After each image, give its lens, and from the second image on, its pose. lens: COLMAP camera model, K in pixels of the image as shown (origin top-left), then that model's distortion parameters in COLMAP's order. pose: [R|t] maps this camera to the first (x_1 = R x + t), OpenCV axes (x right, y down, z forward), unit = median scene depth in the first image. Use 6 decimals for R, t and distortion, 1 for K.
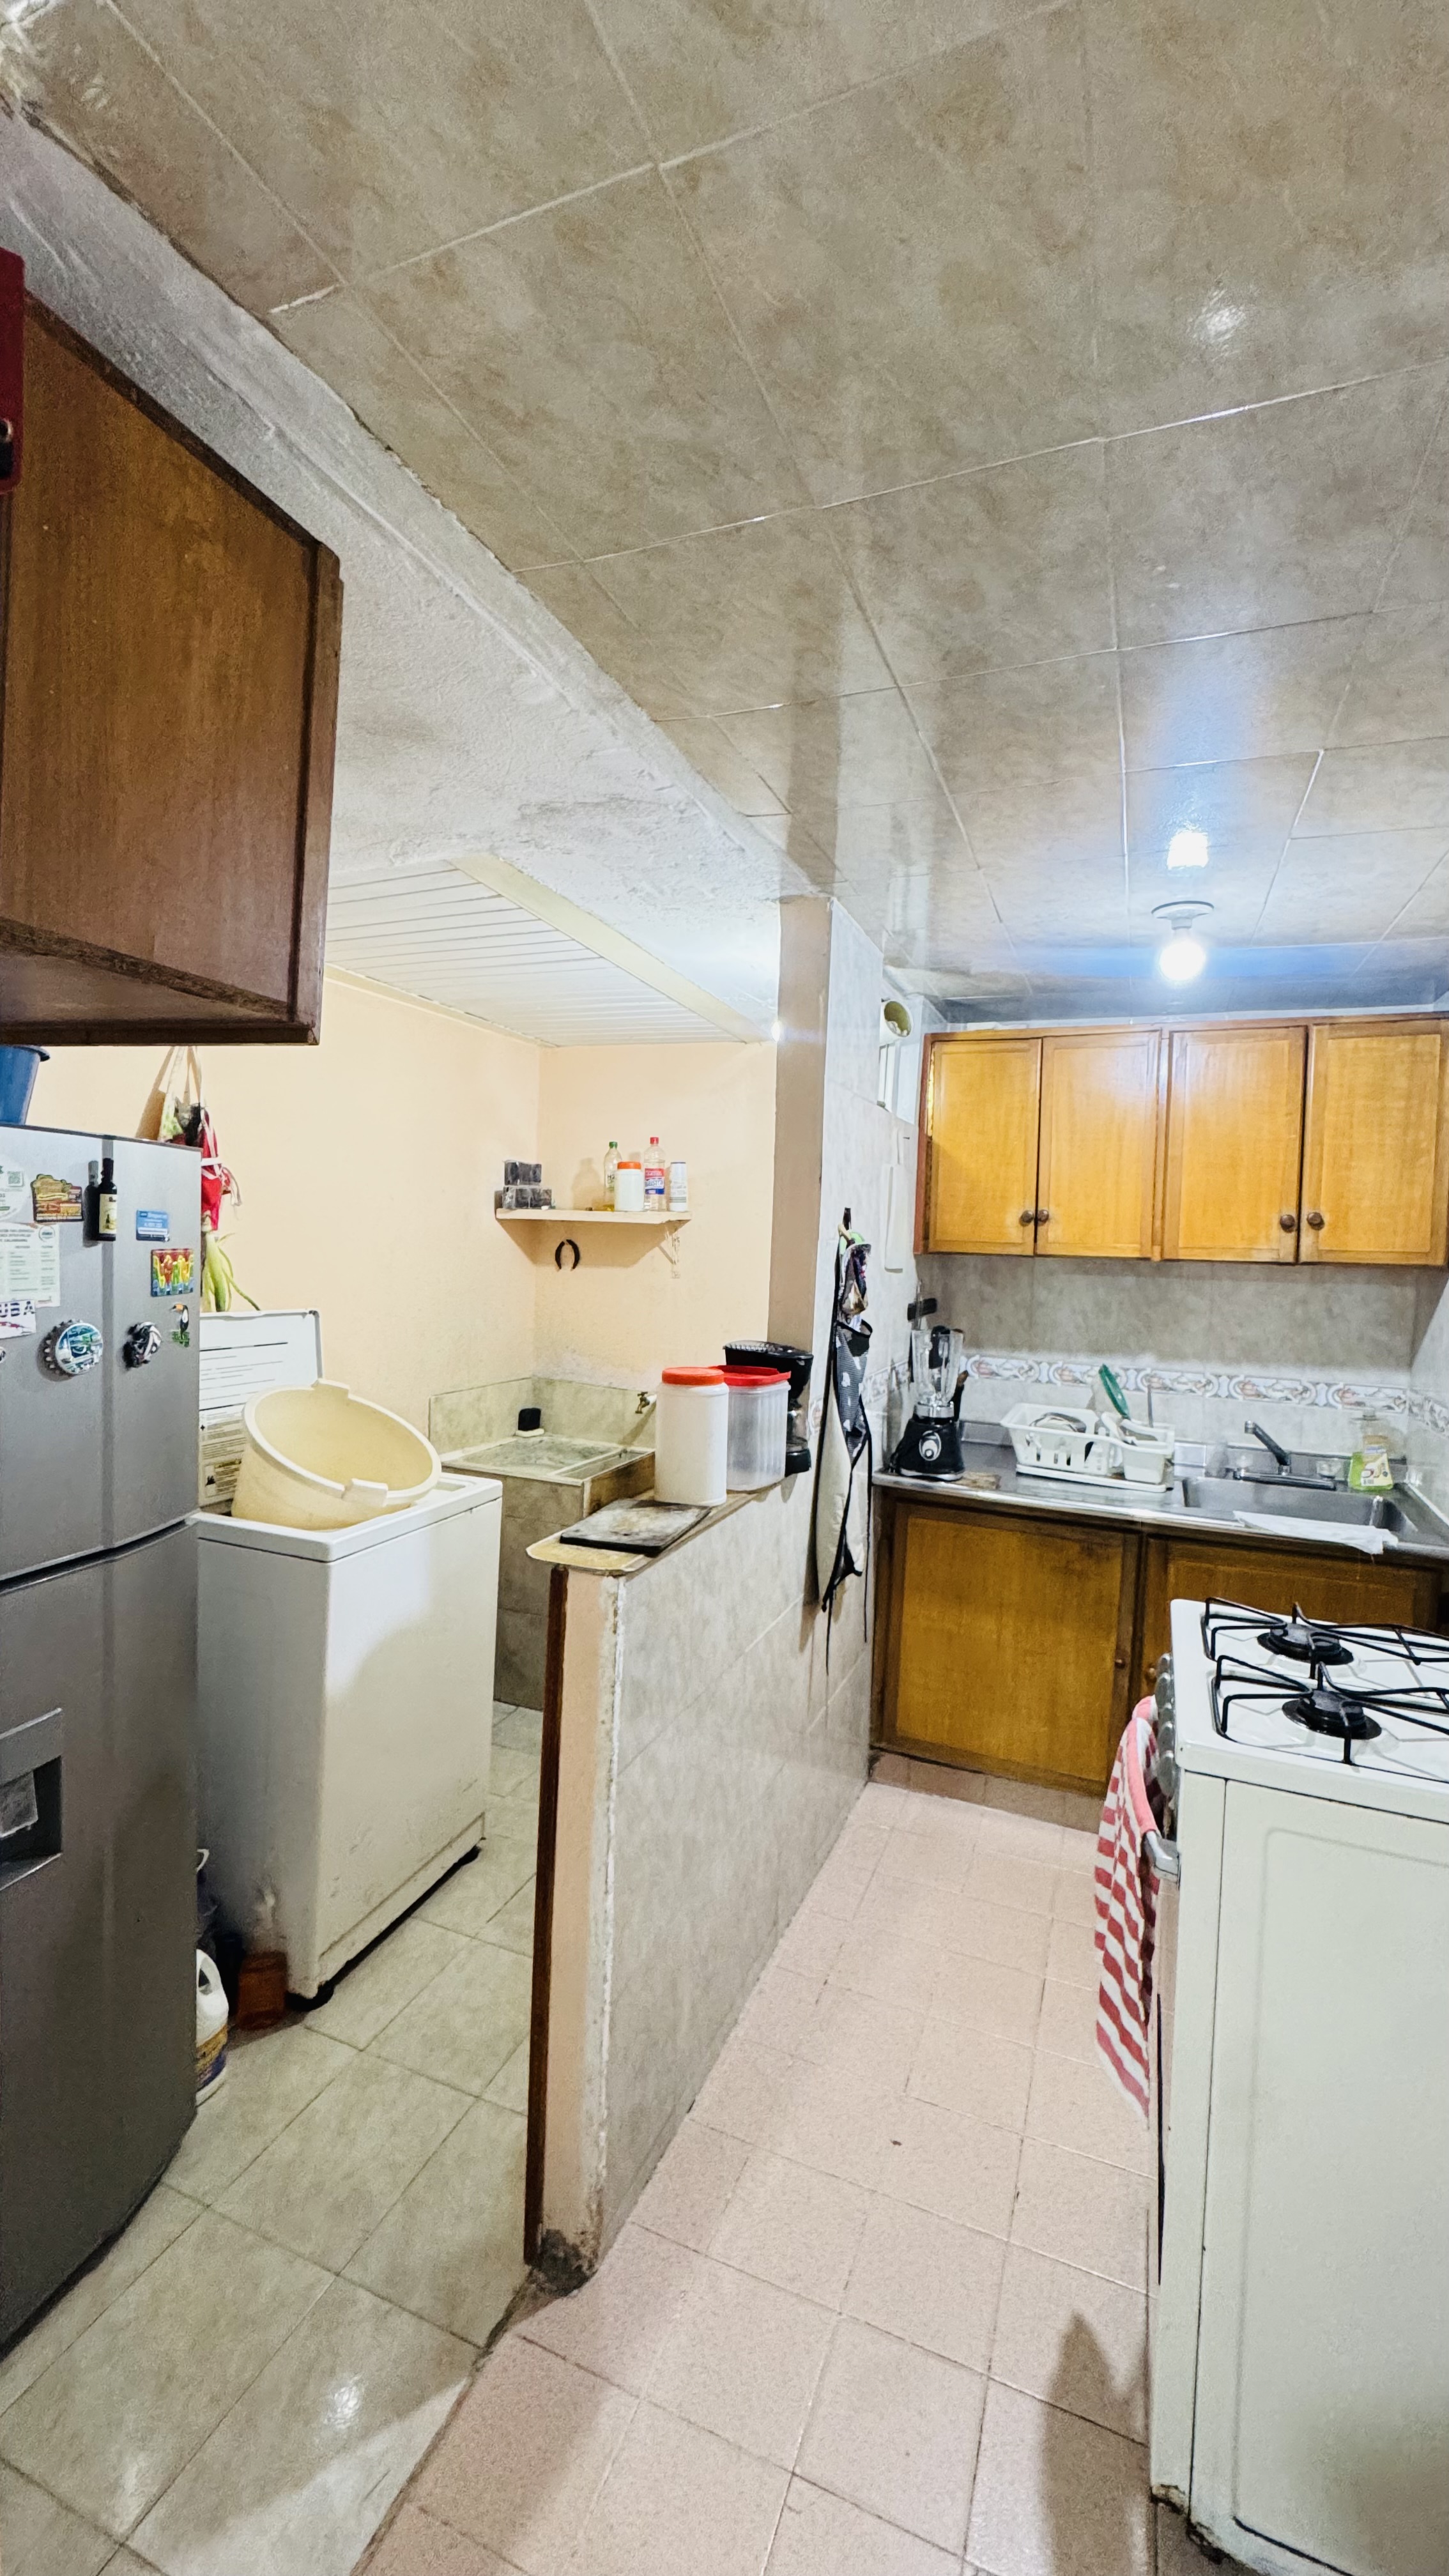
lens RADIAL K [[1028.5, 0, 728.5], [0, 1028.5, 1288.0], [0, 0, 1]] dist [-0.003920, 0.000112]
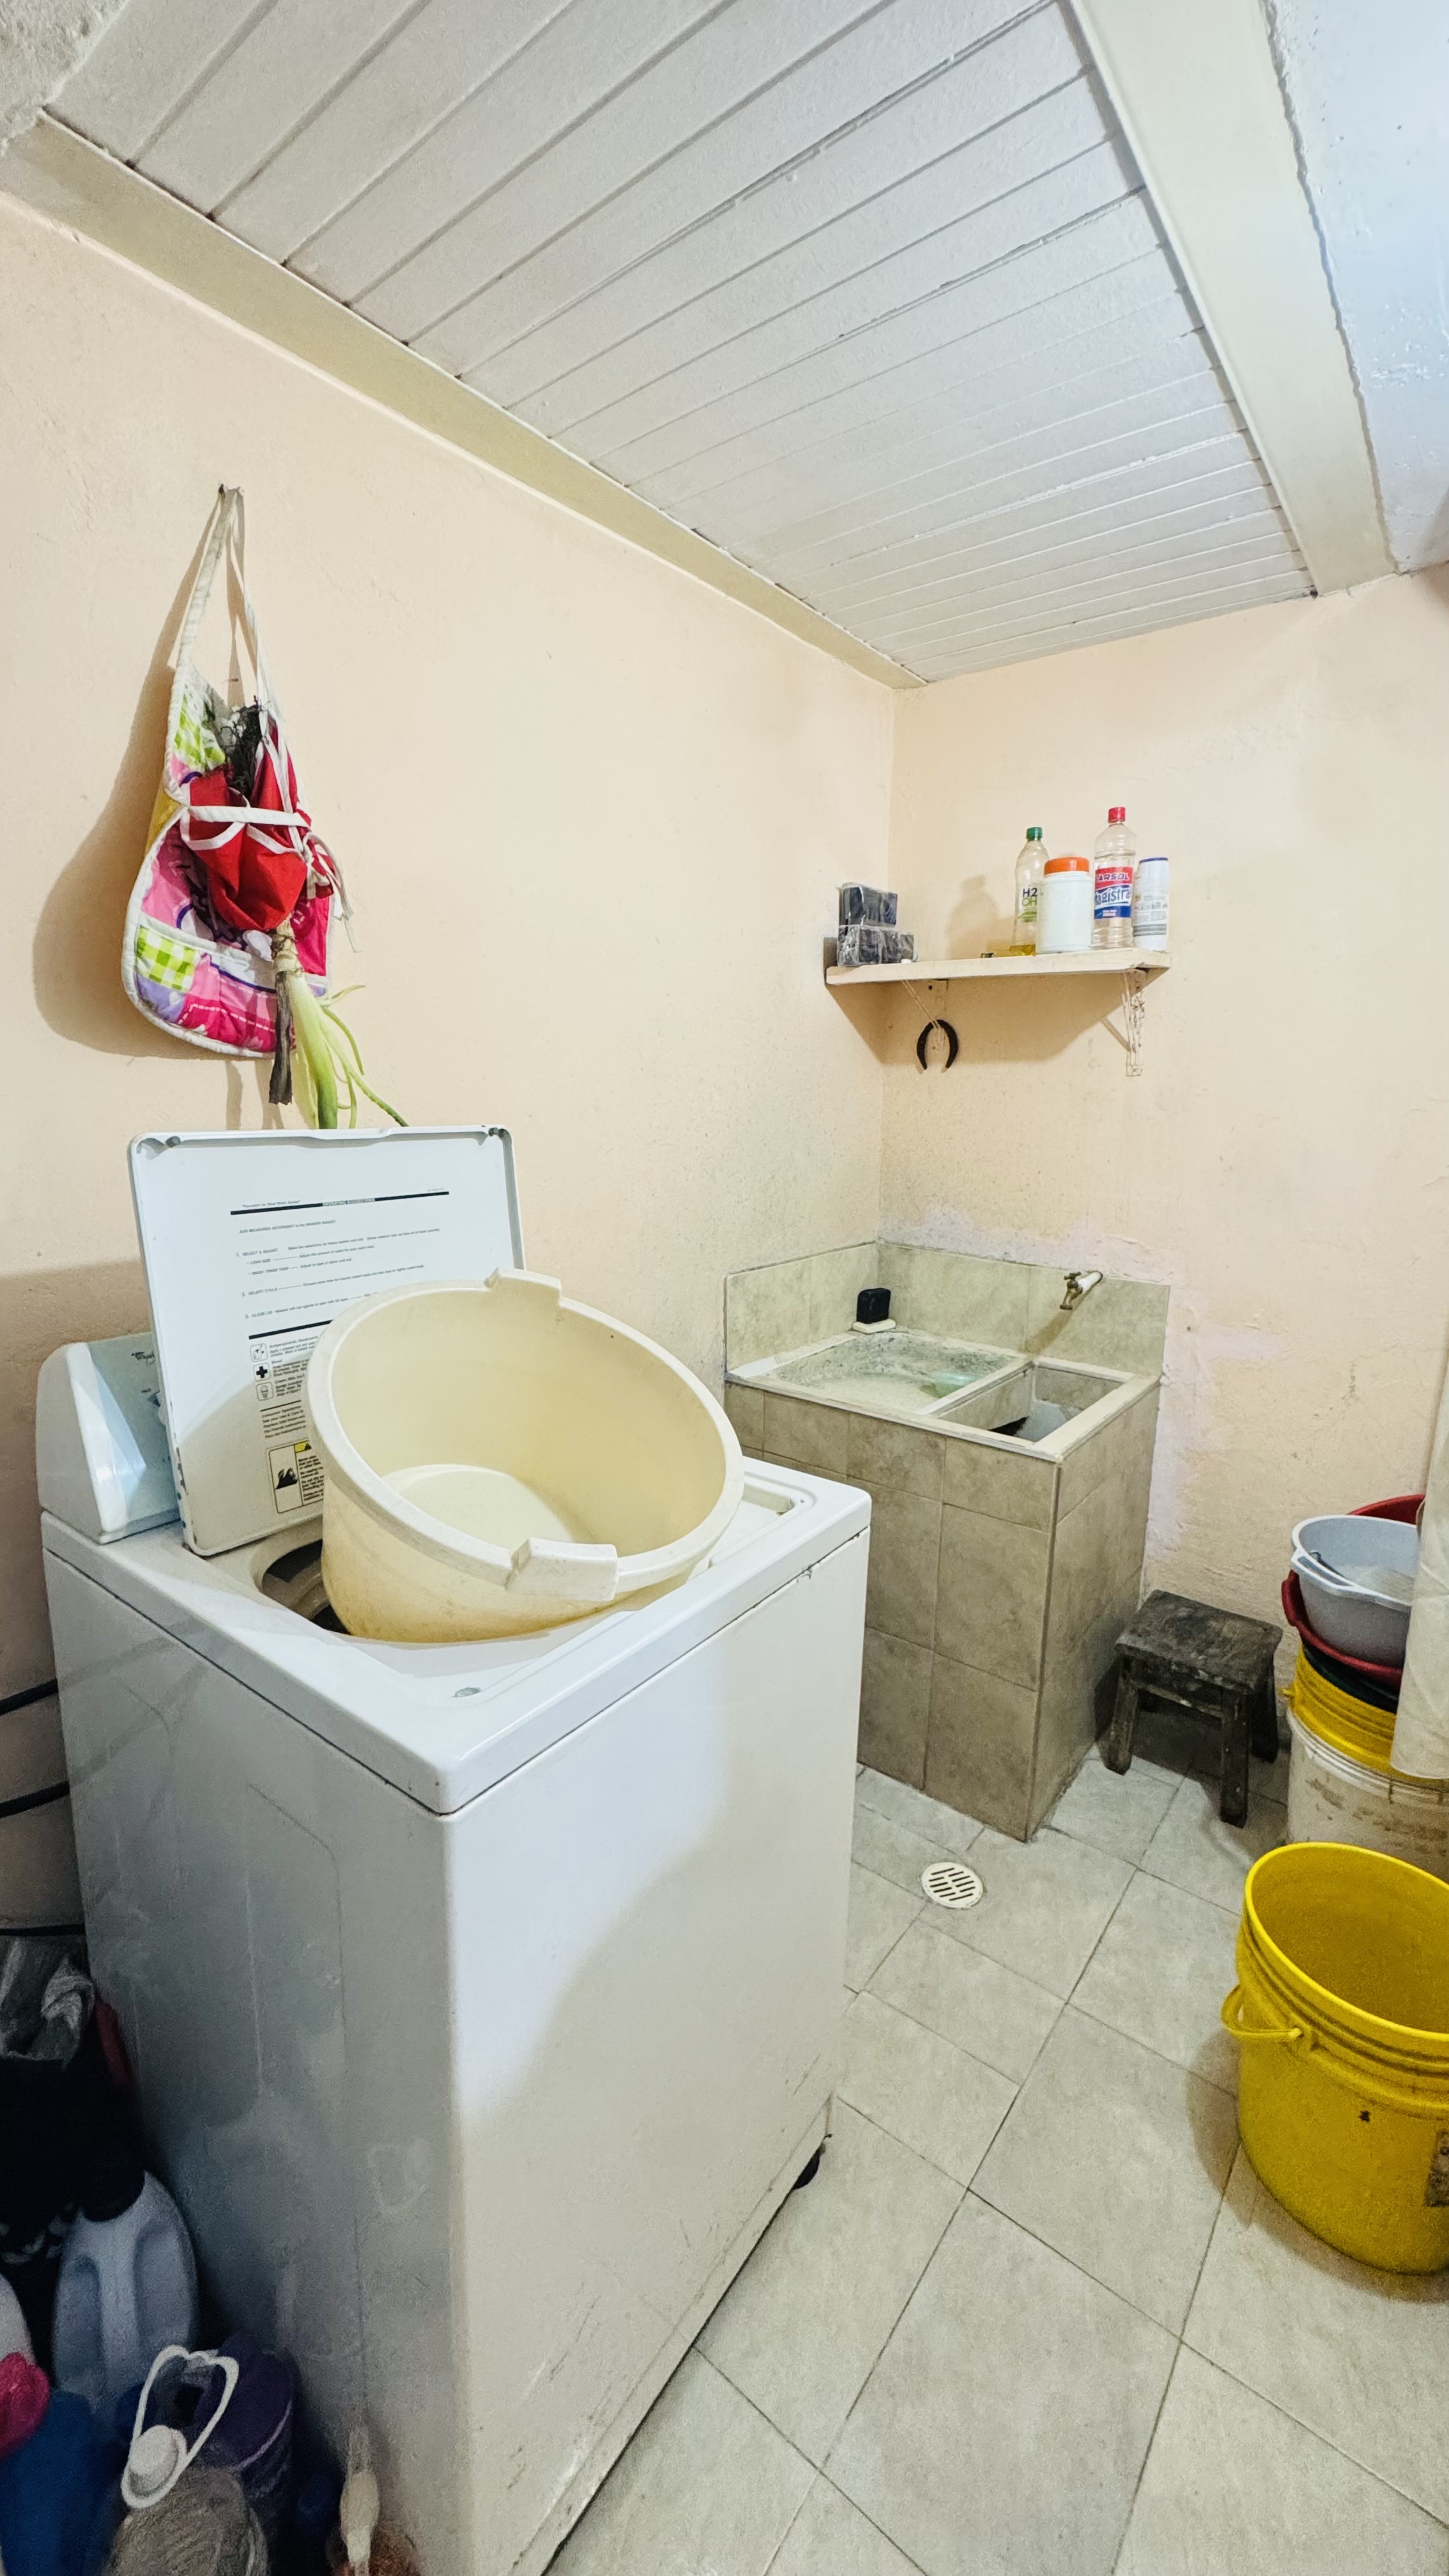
lens RADIAL K [[1028.5, 0, 724.1], [0, 1028.5, 1291.8], [0, 0, 1]] dist [-0.003920, 0.000112]
pose [[0.958095, 0.031053, -0.284764, -0.139513], [0.014383, 0.987638, 0.156089, 0.022314], [0.286091, -0.153644, 0.945804, 0.503235]]
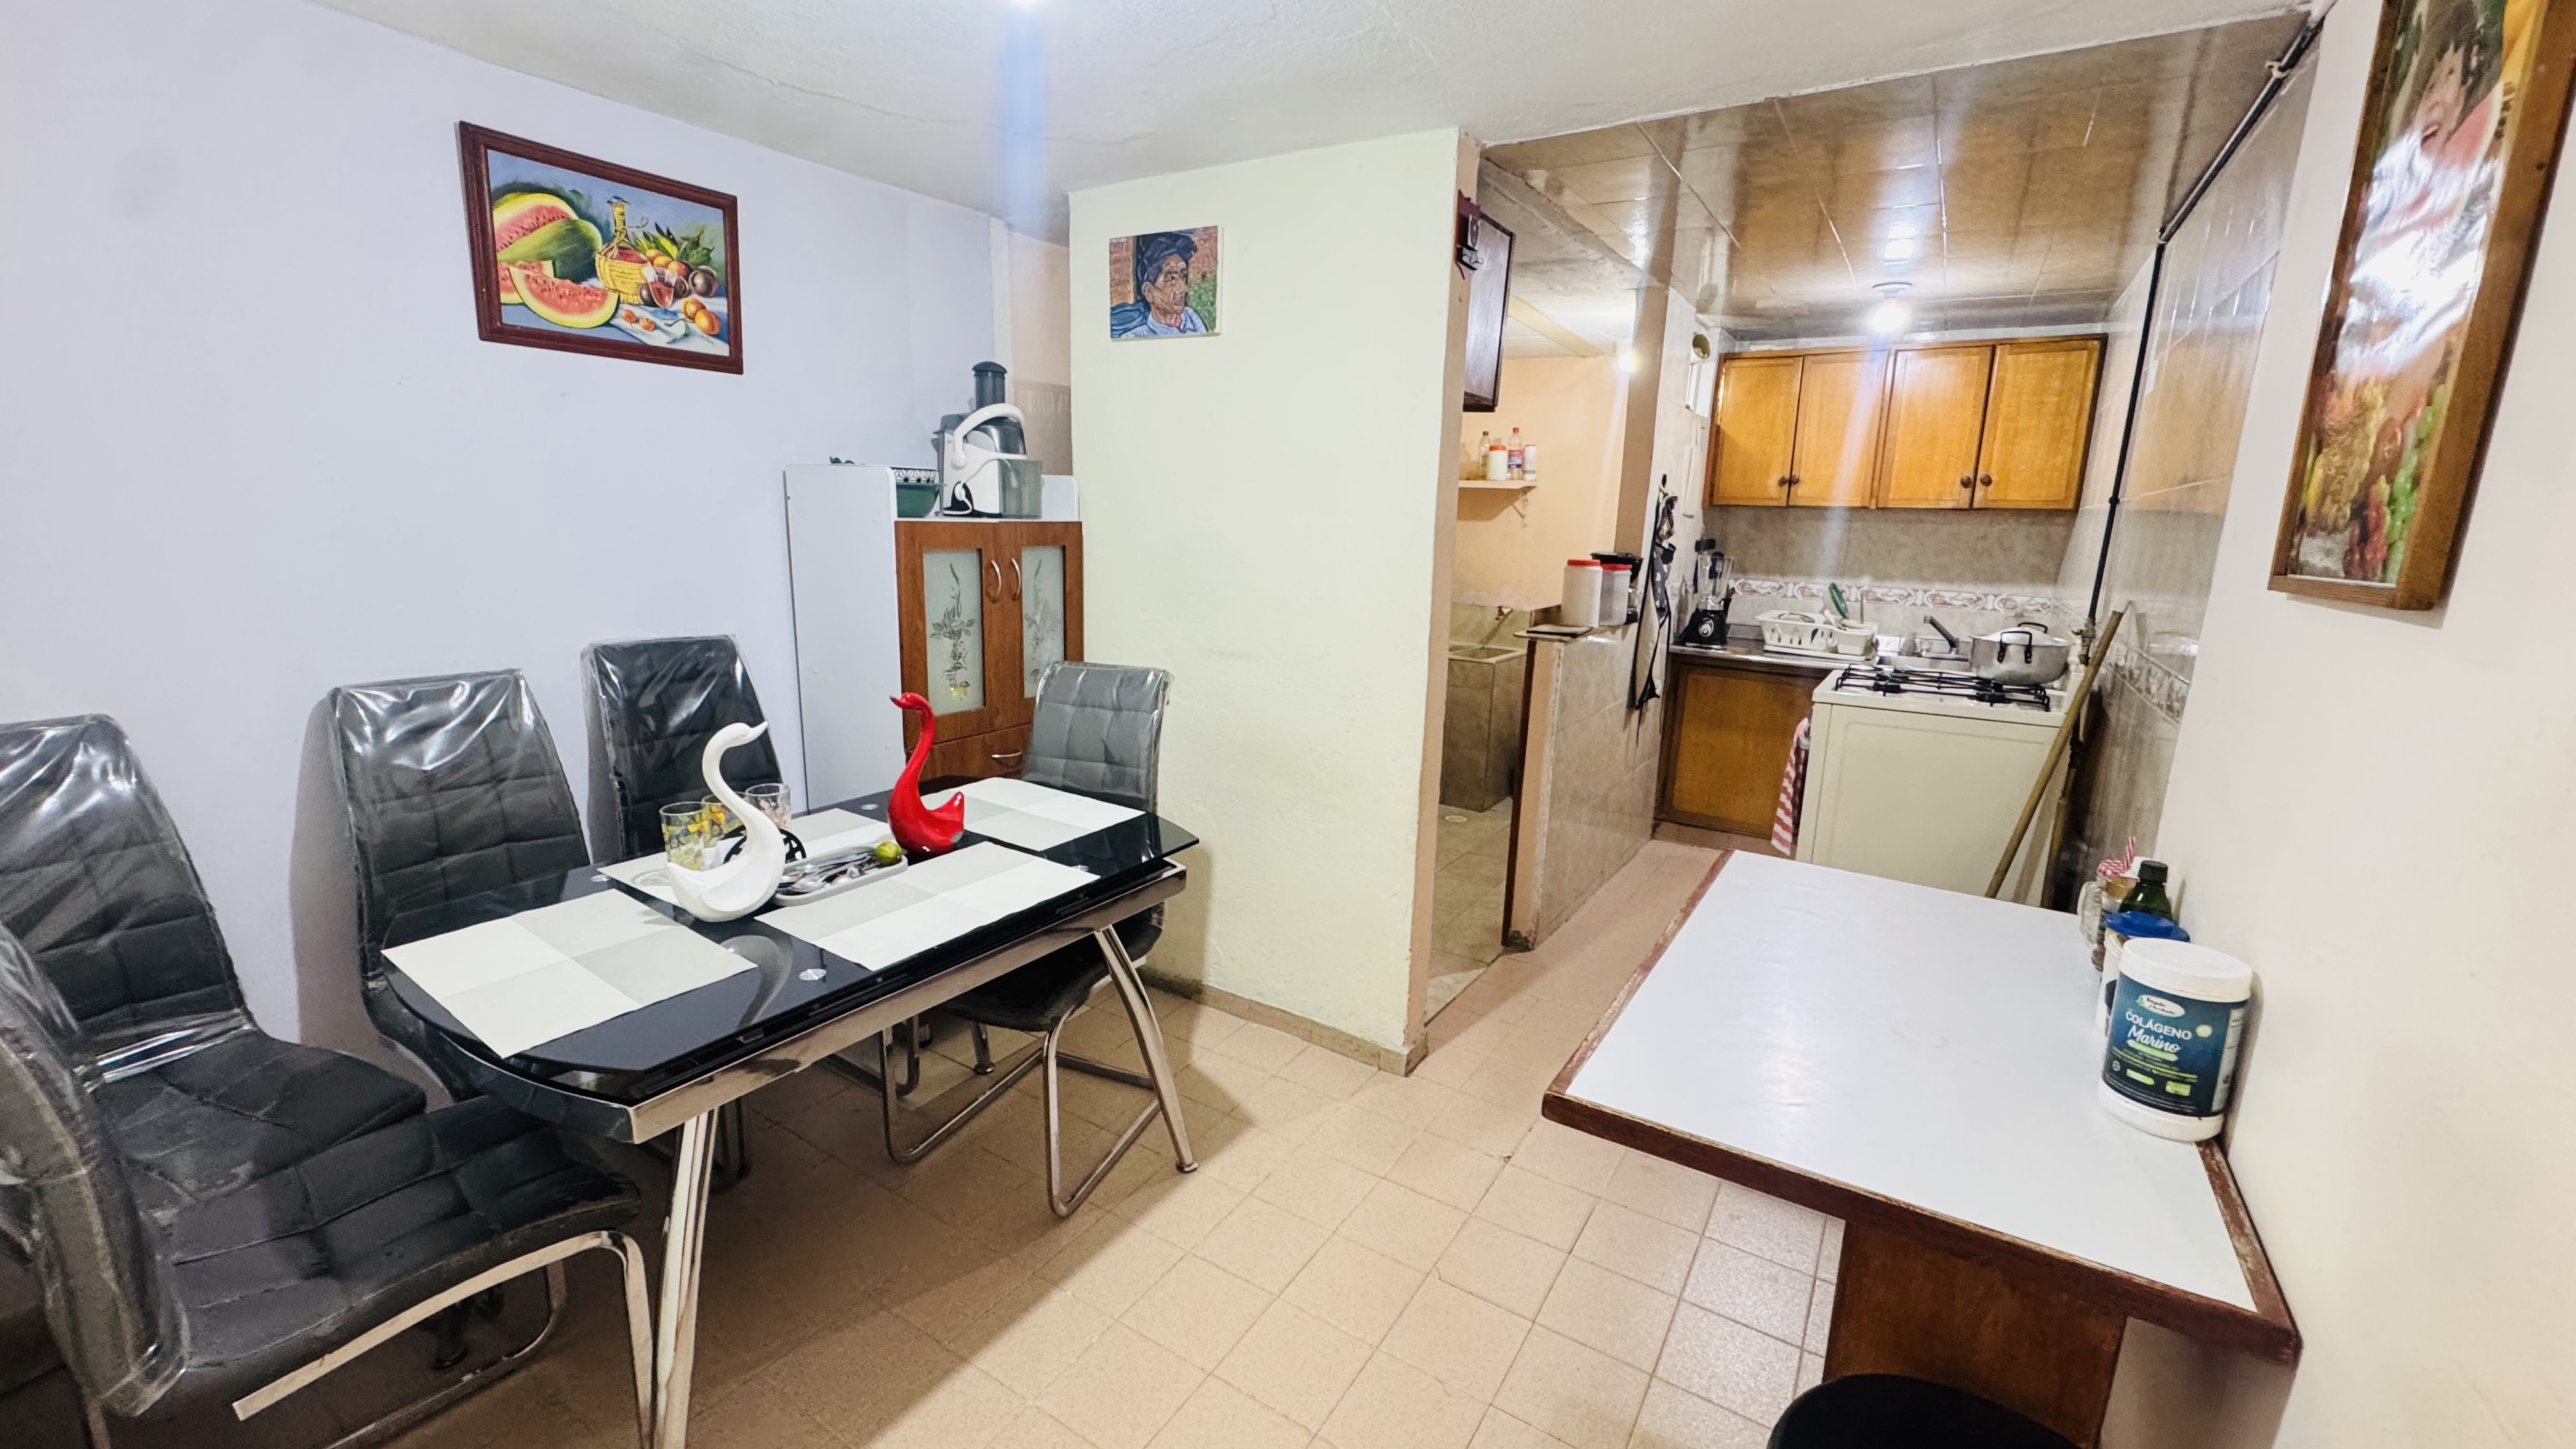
lens RADIAL K [[1028.5, 0, 1288.2], [0, 1028.5, 725.7], [0, 0, 1]] dist [-0.003920, 0.000112]
pose [[0.982964, 0.031780, -0.181030, -0.144519], [-0.004045, 0.988440, 0.151555, 0.063773], [0.183754, -0.148241, 0.971730, -0.673795]]
